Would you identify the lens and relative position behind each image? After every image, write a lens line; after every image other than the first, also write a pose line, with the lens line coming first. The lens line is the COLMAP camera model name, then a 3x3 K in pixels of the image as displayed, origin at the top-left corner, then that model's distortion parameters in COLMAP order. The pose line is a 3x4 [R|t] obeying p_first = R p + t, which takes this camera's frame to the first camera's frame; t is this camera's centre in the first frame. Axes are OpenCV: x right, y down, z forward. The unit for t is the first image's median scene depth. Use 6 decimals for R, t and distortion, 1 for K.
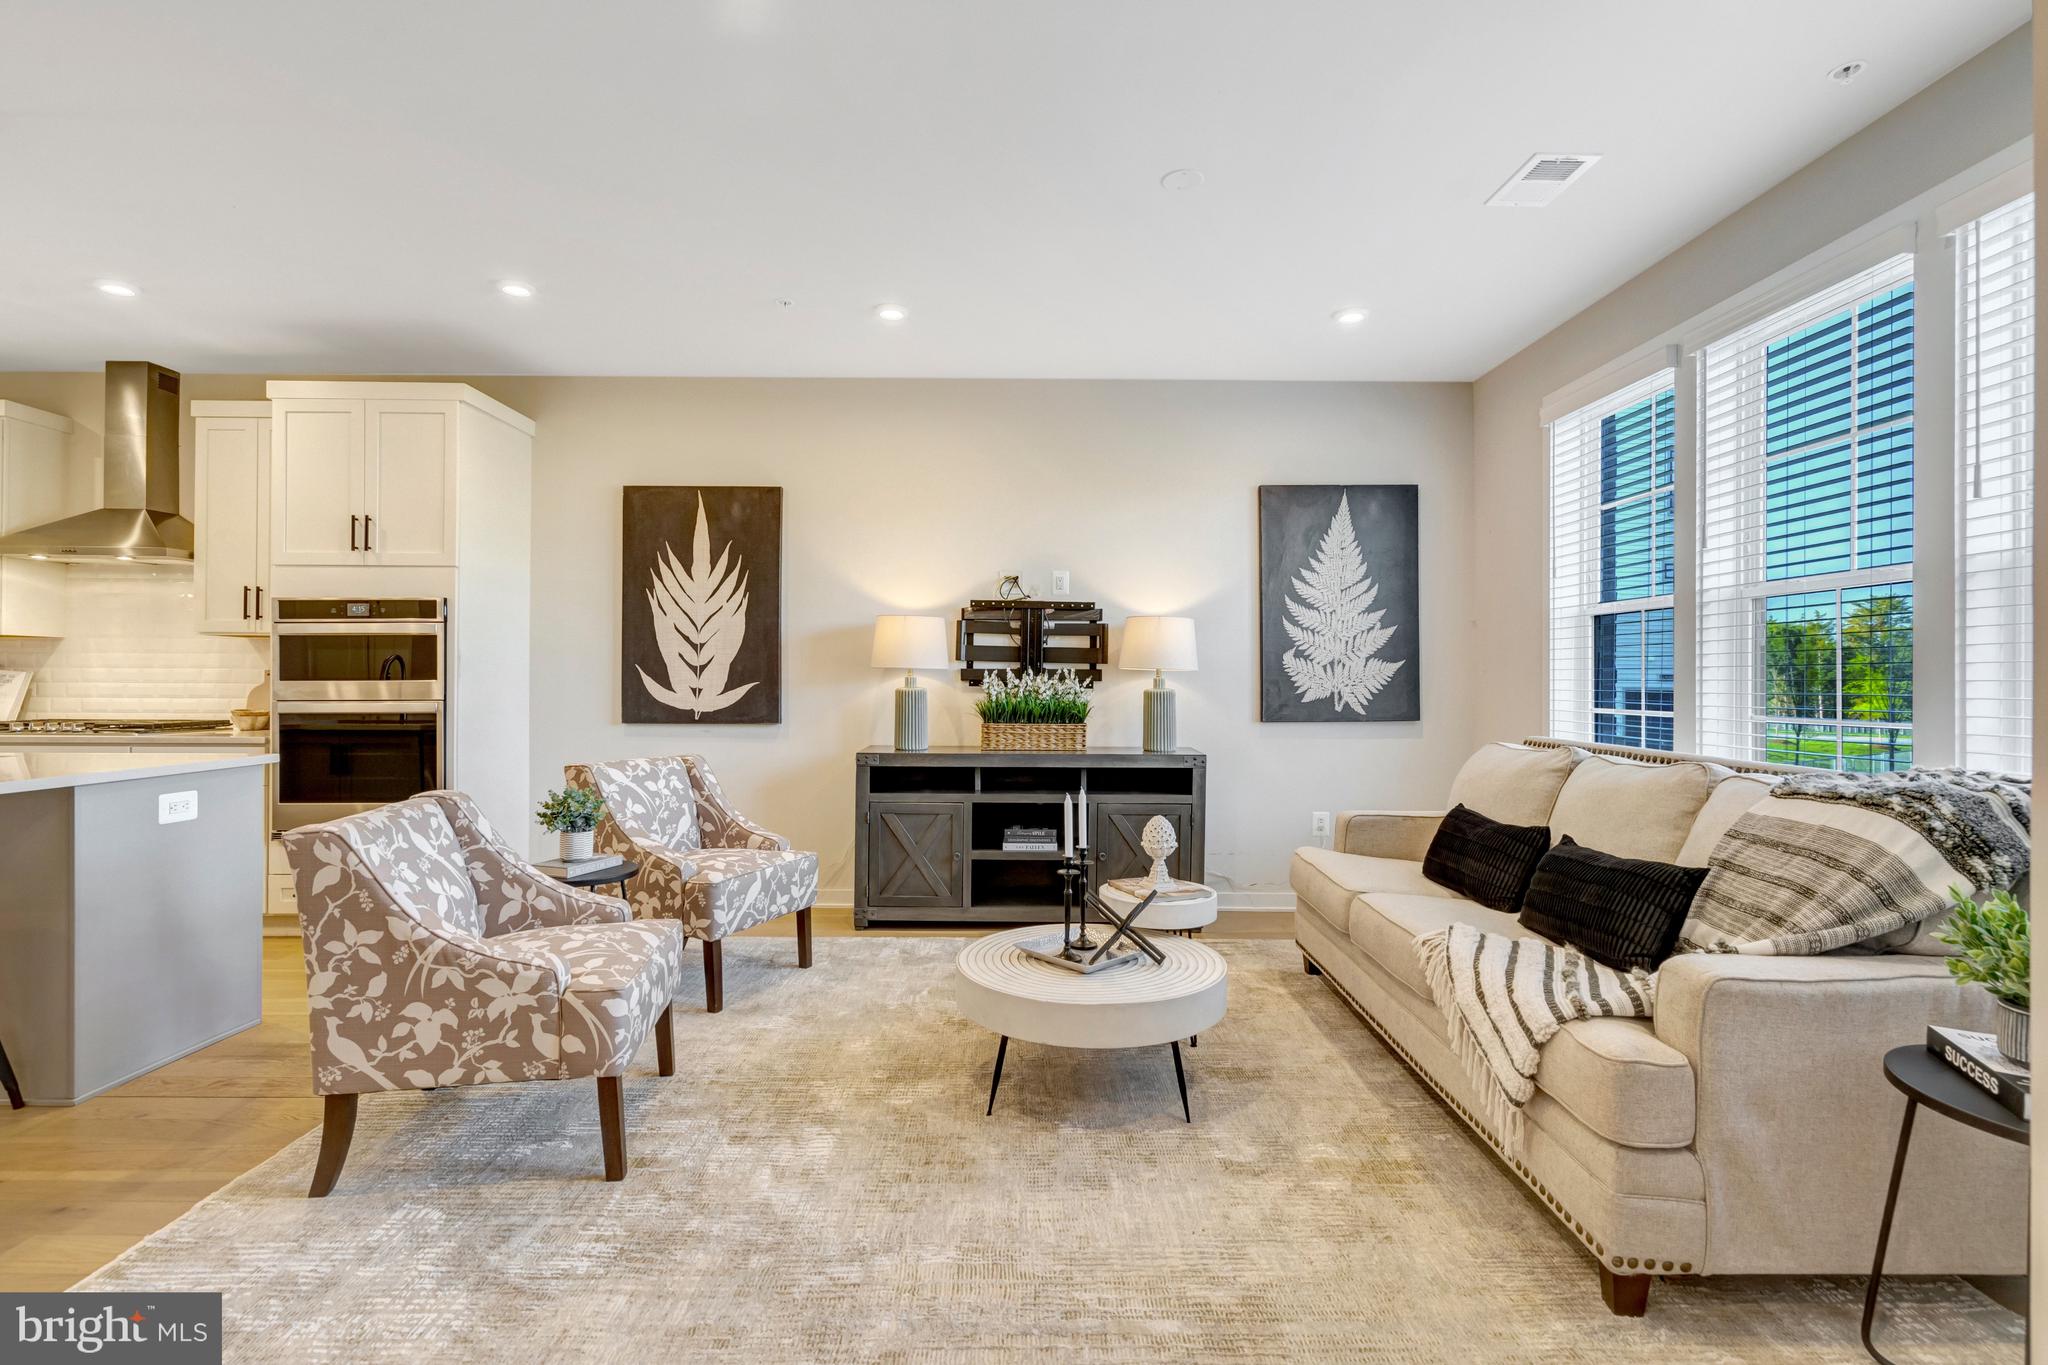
lens RADIAL K [[938.4, 0, 988.5], [0, 938.4, 667.4], [0, 0, 1]] dist [-0.004715, 0.003188]
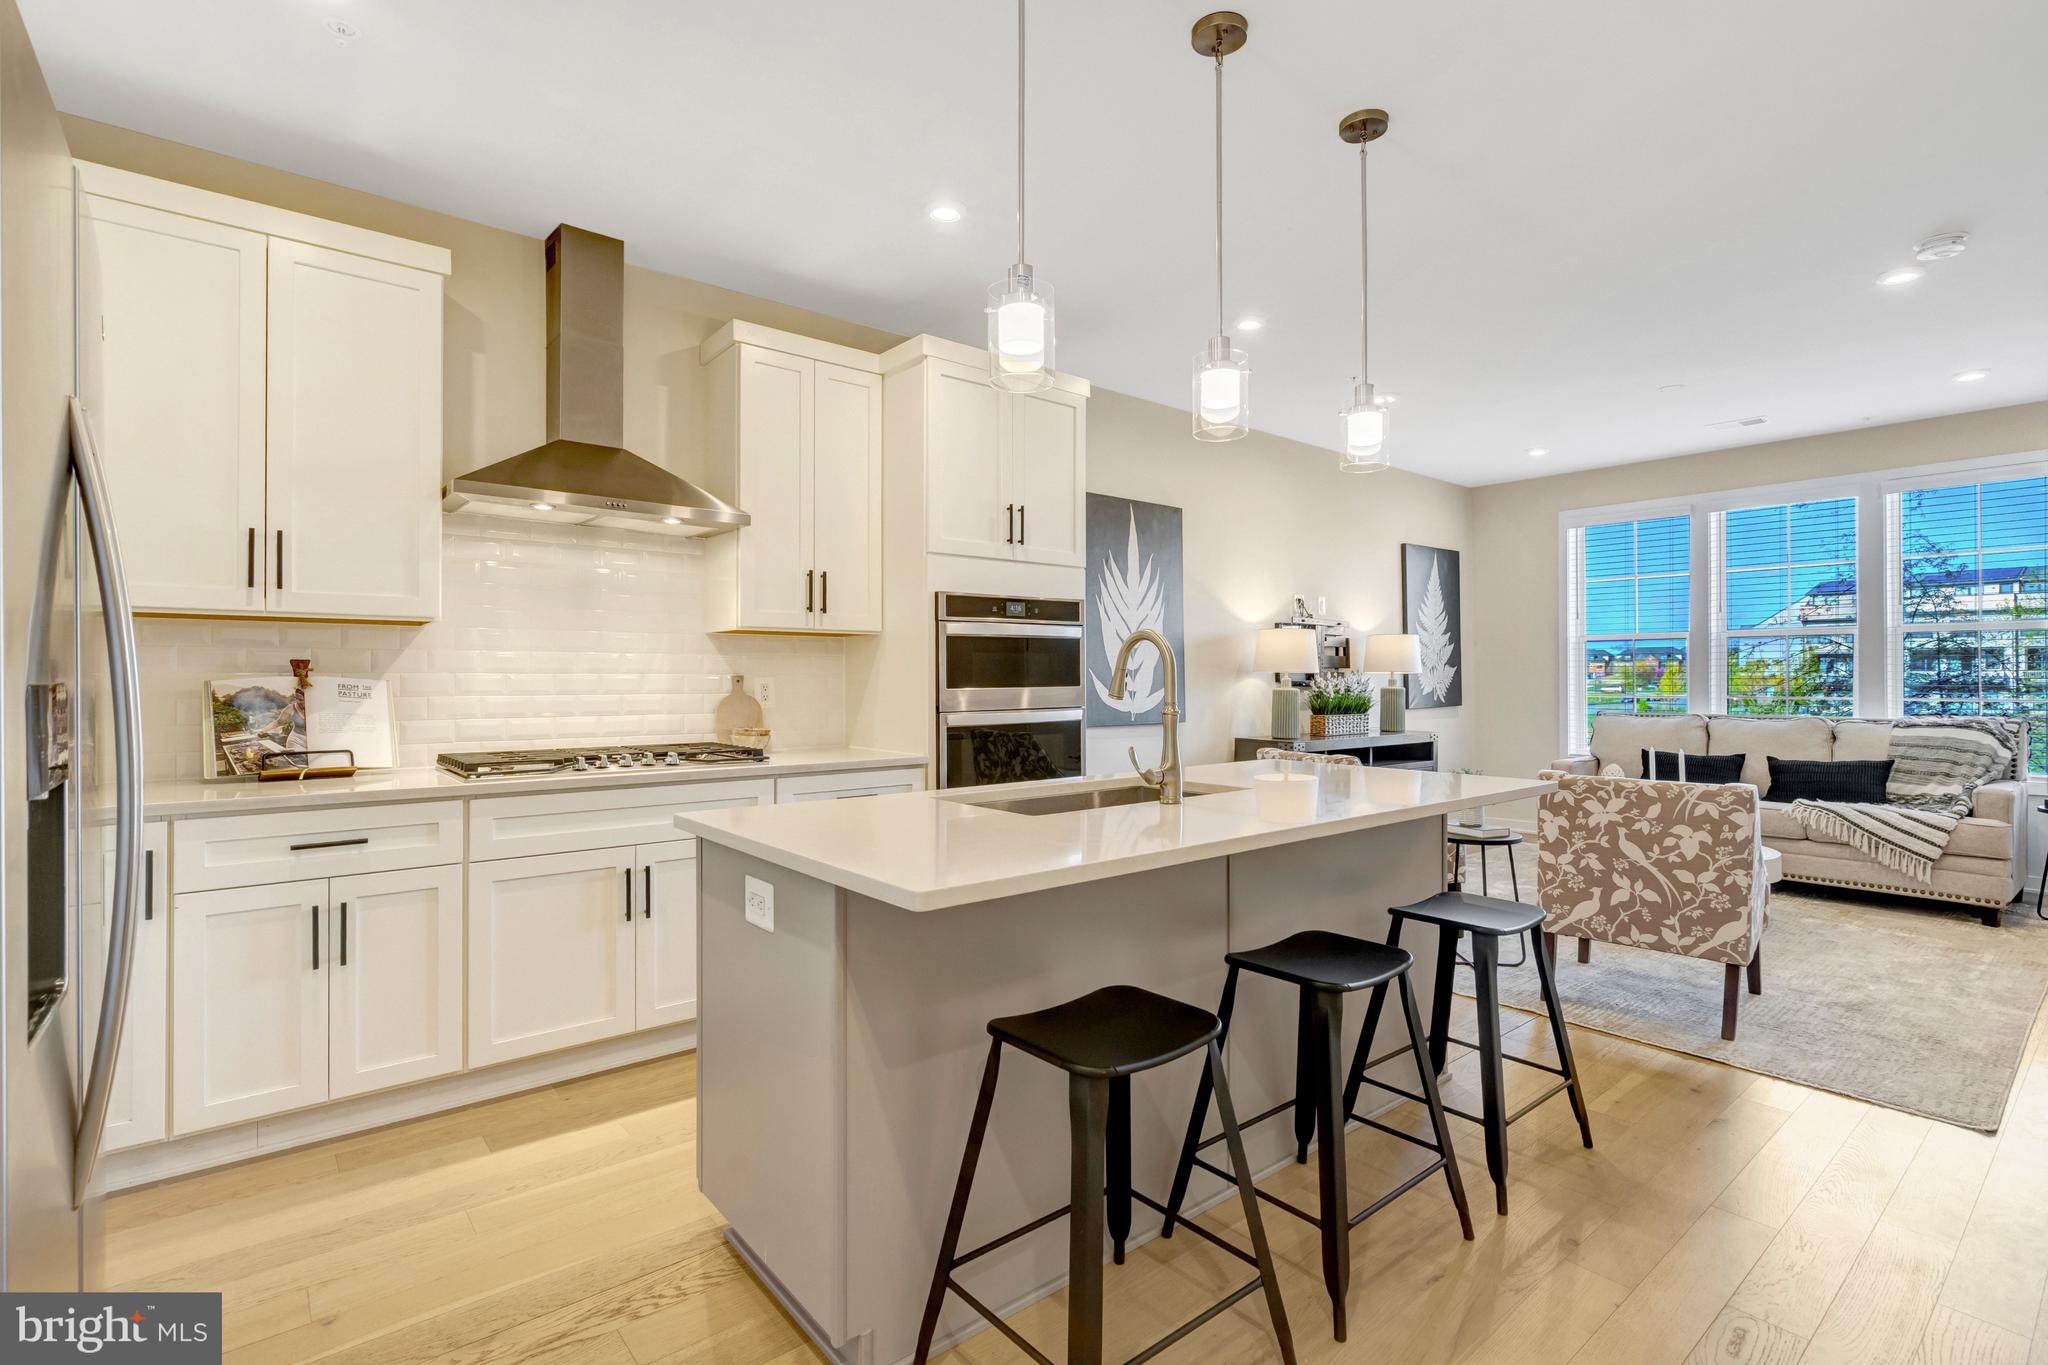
lens RADIAL K [[938.4, 0, 1030.3], [0, 938.4, 696.7], [0, 0, 1]] dist [-0.004715, 0.003188]
pose [[0.781061, -0.017953, 0.624196, -1.144645], [-0.001368, 0.999535, 0.030460, -0.004166], [-0.624453, -0.024645, 0.780674, 0.260474]]
